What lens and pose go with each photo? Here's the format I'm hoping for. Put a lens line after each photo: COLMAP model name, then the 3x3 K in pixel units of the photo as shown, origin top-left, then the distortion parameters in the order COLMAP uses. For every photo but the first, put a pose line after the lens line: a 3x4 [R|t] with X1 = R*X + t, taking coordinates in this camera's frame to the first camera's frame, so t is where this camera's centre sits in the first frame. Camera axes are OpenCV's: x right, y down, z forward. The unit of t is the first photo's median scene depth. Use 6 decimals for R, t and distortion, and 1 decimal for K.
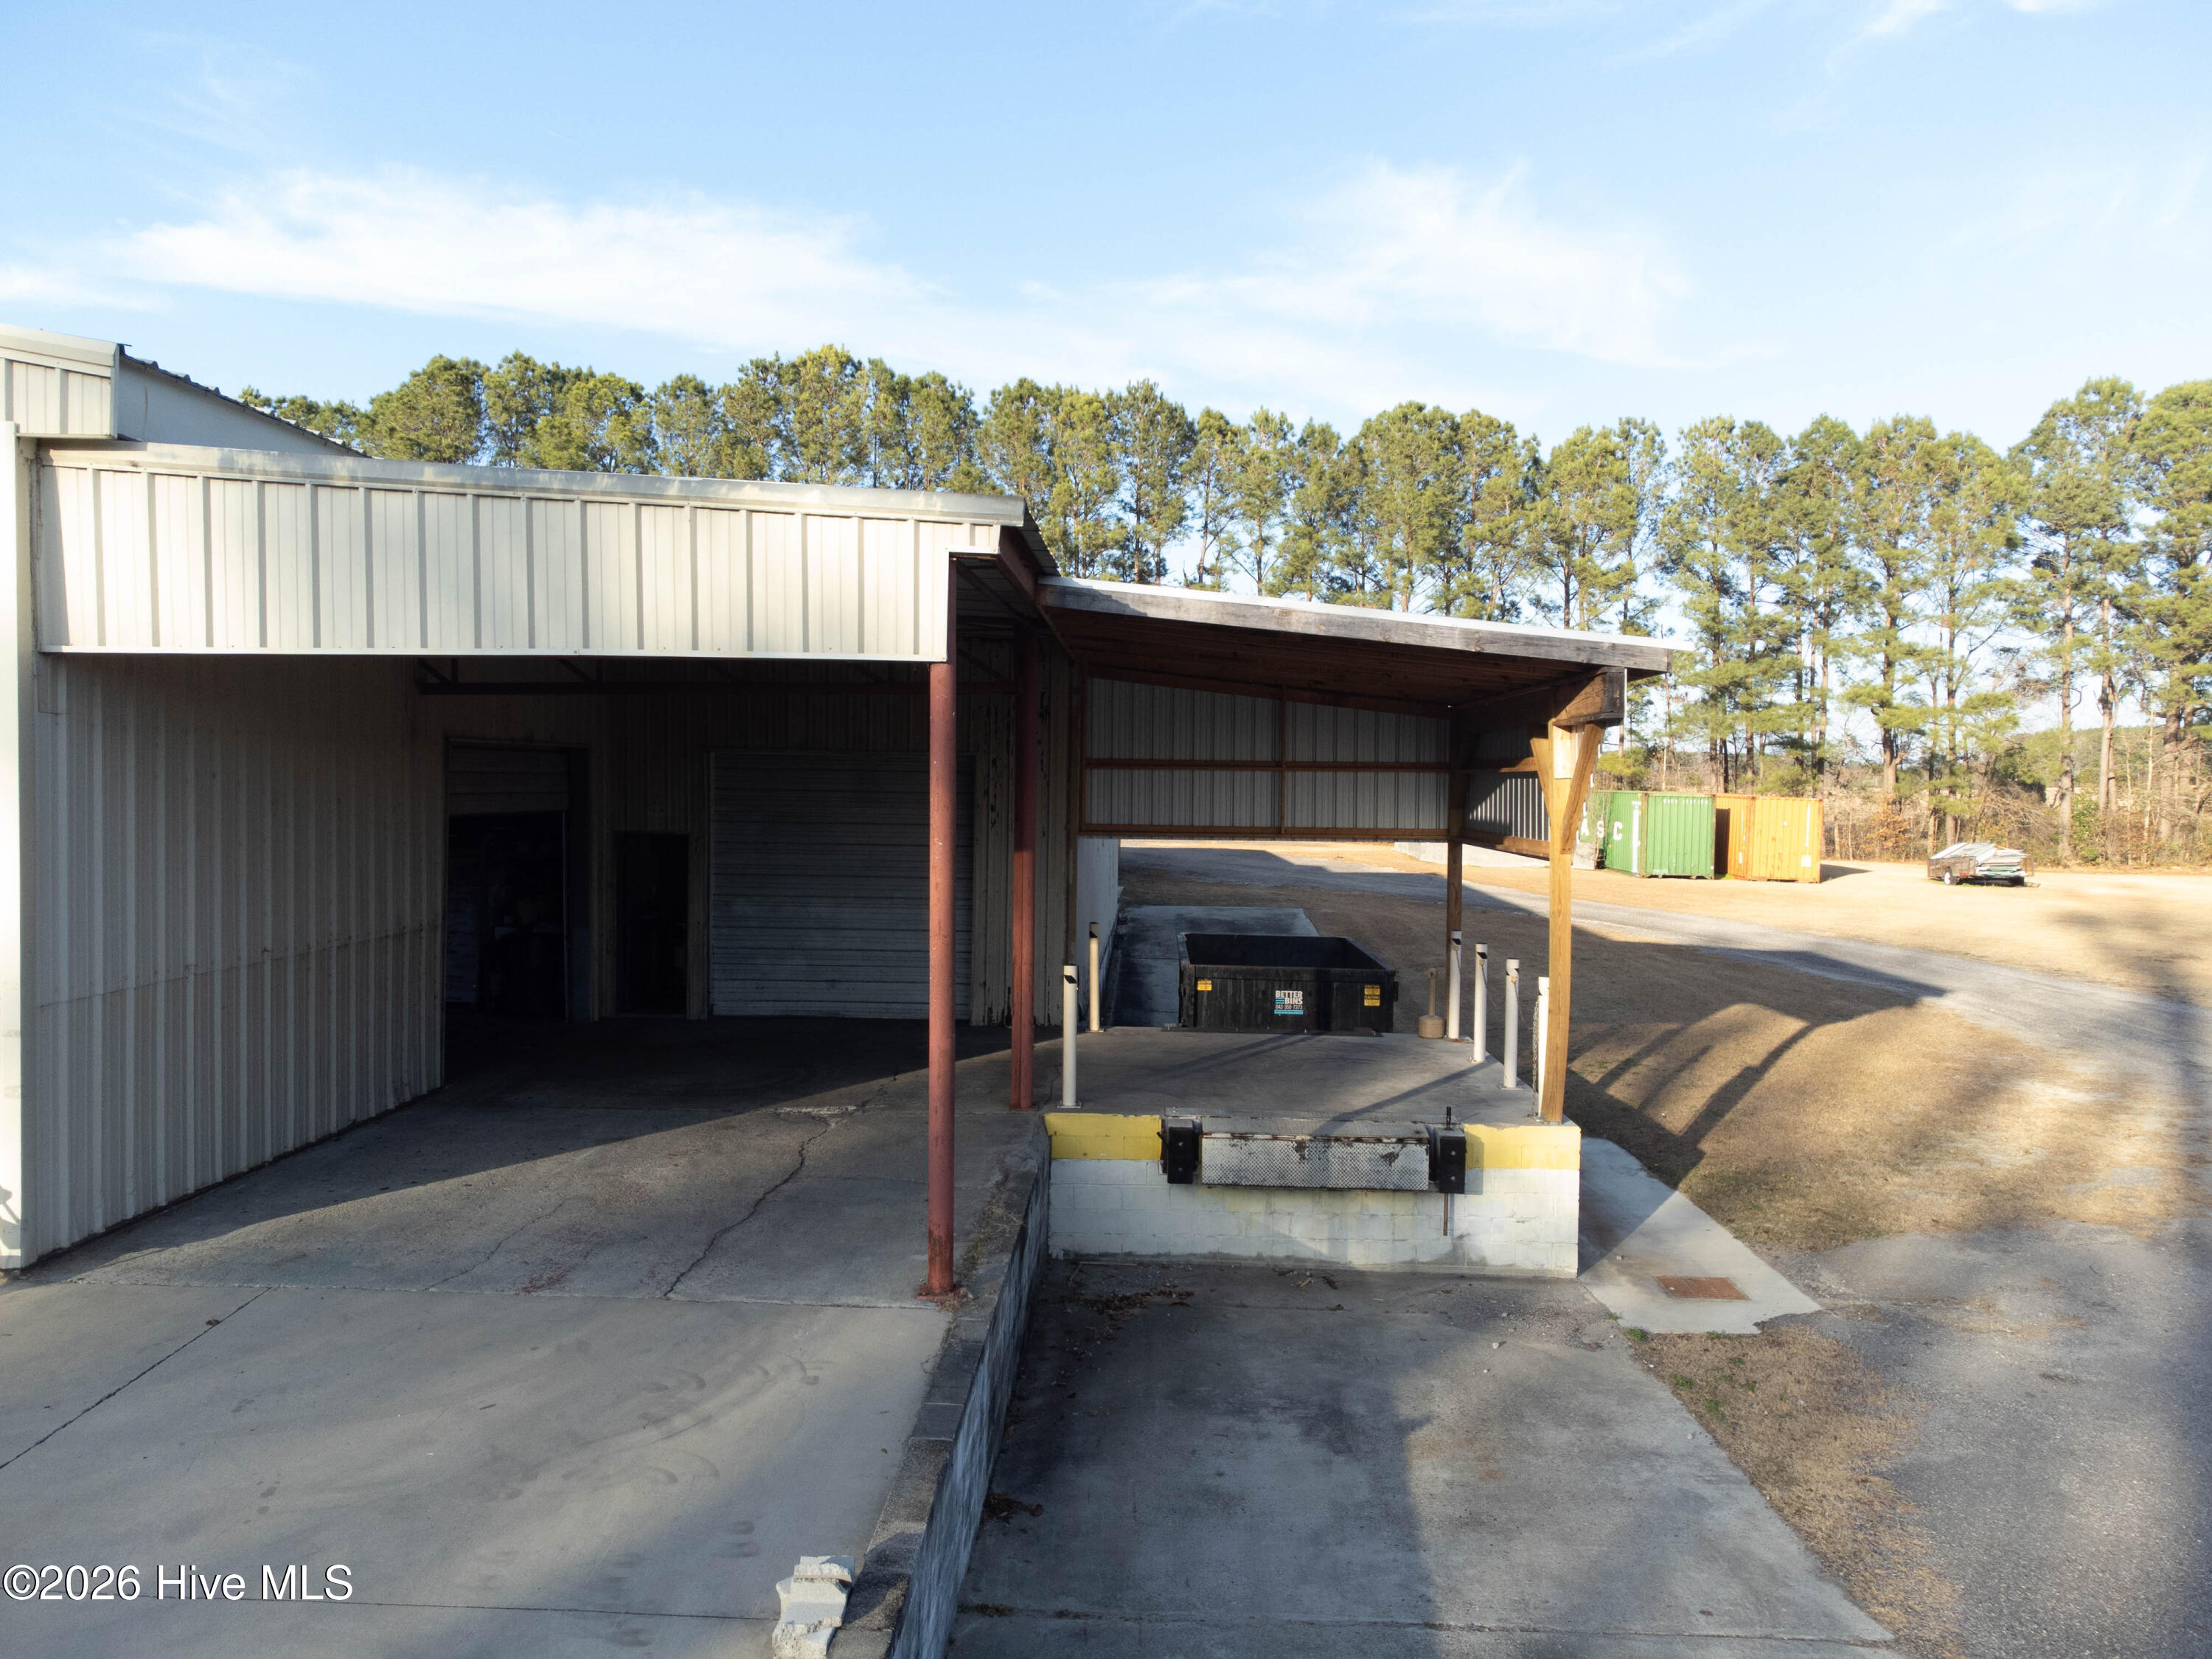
lens RADIAL K [[1617.4, 0, 1106.0], [0, 1617.4, 829.5], [0, 0, 1]] dist [0.024601, 0.003235]
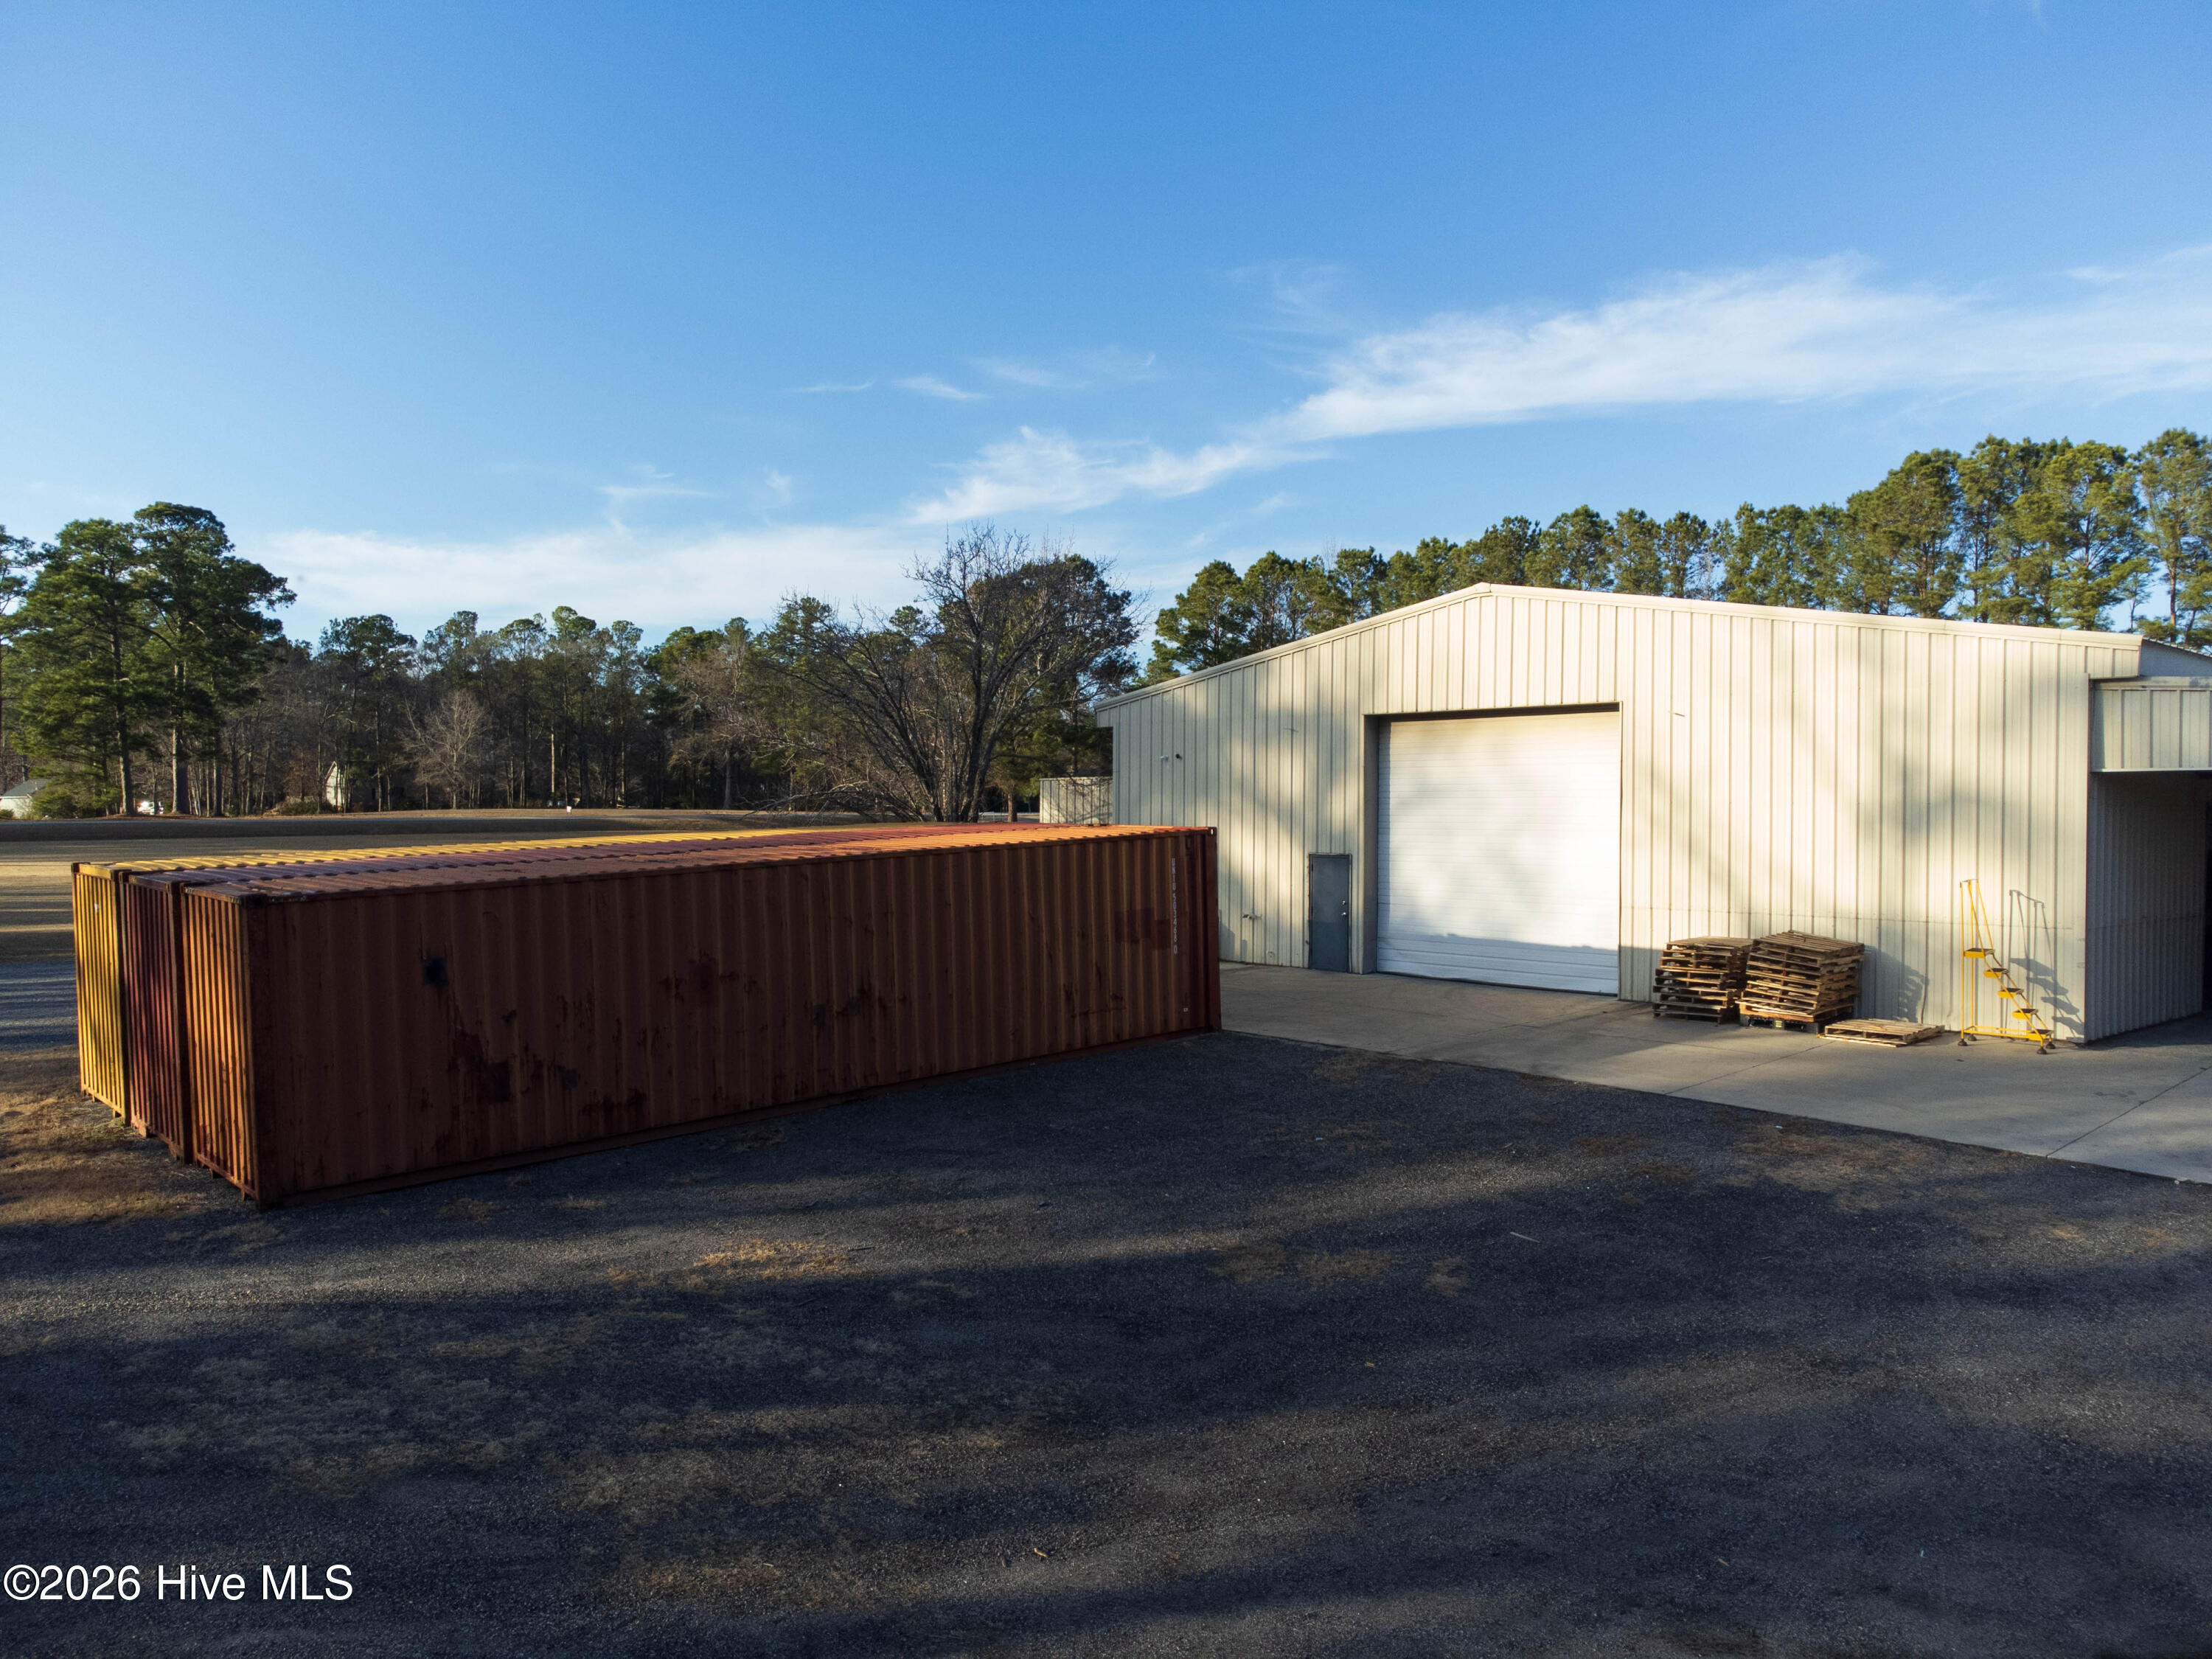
lens RADIAL K [[1617.4, 0, 1106.0], [0, 1617.4, 829.5], [0, 0, 1]] dist [0.024601, 0.003235]
pose [[0.704001, 0.003342, -0.710191, -0.005503], [-0.024243, 0.999519, -0.019328, 0.028584], [0.709785, 0.030824, 0.703744, -0.931081]]
